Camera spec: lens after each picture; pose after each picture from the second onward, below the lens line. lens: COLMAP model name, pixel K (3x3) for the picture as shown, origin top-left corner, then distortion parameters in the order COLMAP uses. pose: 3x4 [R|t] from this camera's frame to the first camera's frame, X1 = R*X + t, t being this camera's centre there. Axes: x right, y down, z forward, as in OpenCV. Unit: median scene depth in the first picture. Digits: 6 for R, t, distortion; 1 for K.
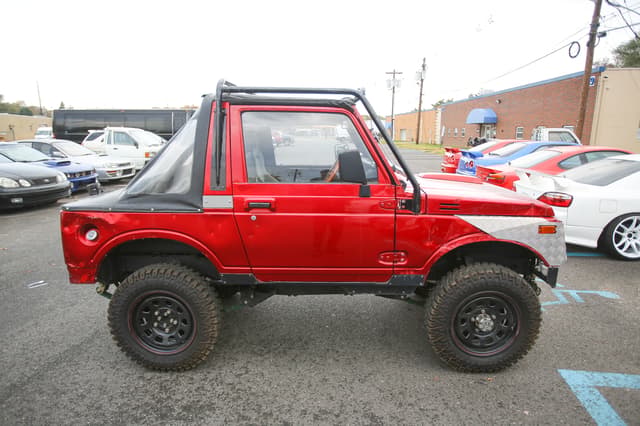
lens RADIAL K [[397.7, 0, 320.0], [0, 397.7, 213.0], [0, 0, 1]] dist [-0.020950, 0.003268]
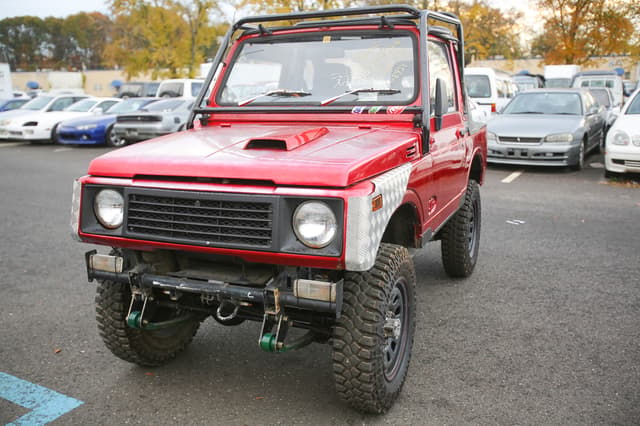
lens RADIAL K [[587.5, 0, 320.0], [0, 587.5, 213.0], [0, 0, 1]] dist [0.015540, 0.024010]
pose [[-0.379074, 0.195542, -0.904470, 1.364065], [-0.165789, 0.947252, 0.274276, -0.278837], [0.910394, 0.253922, -0.326660, 1.686938]]
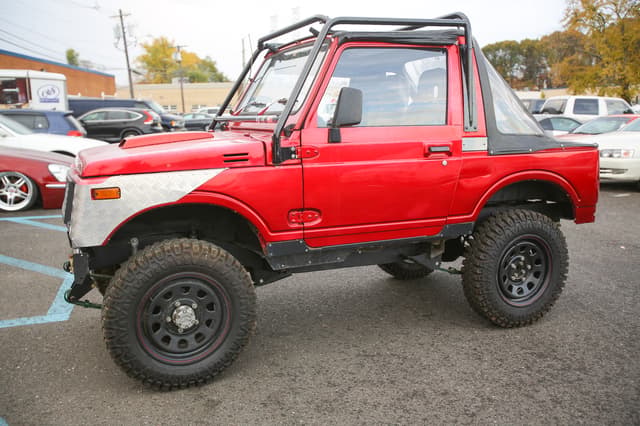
lens RADIAL K [[587.5, 0, 320.0], [0, 587.5, 213.0], [0, 0, 1]] dist [0.015540, 0.024010]
pose [[-0.909063, 0.077554, -0.409378, 0.635076], [-0.071950, 0.938545, 0.337574, -0.407215], [0.410400, 0.336331, -0.847616, 2.496723]]
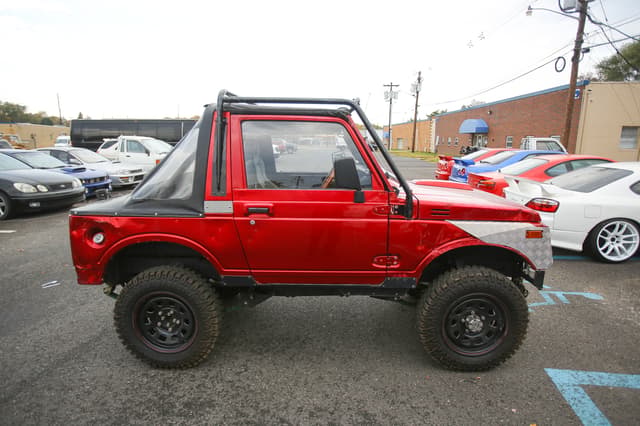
lens RADIAL K [[375.4, 0, 320.0], [0, 375.4, 213.0], [0, 0, 1]] dist [-0.029449, 0.003385]
pose [[0.999990, 0.002527, -0.003778, 0.012840], [-0.002567, 0.999939, -0.010789, -0.002016], [0.003751, 0.010798, 0.999935, 0.014712]]
